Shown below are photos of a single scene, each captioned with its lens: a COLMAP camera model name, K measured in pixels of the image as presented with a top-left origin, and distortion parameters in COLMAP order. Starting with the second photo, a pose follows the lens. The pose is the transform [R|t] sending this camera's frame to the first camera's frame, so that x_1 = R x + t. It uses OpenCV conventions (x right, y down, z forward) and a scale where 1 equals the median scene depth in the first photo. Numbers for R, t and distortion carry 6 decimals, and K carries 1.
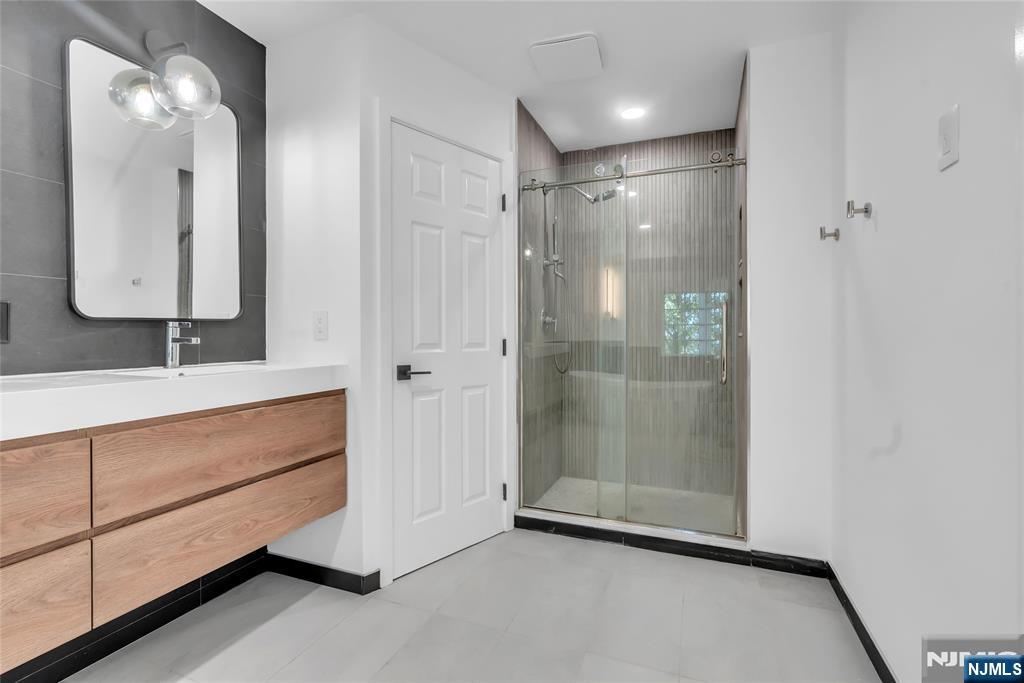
lens RADIAL K [[486.3, 0, 509.7], [0, 486.3, 338.1], [0, 0, 1]] dist [0.001461, 0.000190]
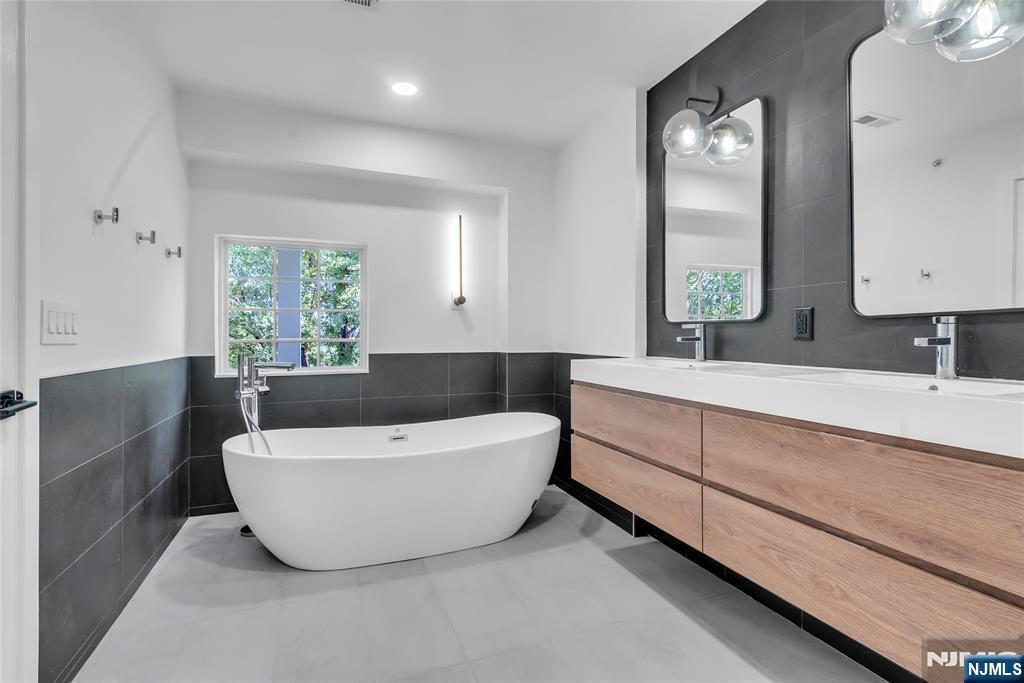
lens RADIAL K [[486.3, 0, 510.2], [0, 486.3, 338.1], [0, 0, 1]] dist [0.001461, 0.000190]
pose [[-0.738886, 0.005044, -0.673812, 0.354477], [-0.003464, 0.999930, 0.011283, -0.007505], [0.673822, 0.010671, -0.738817, 1.305512]]
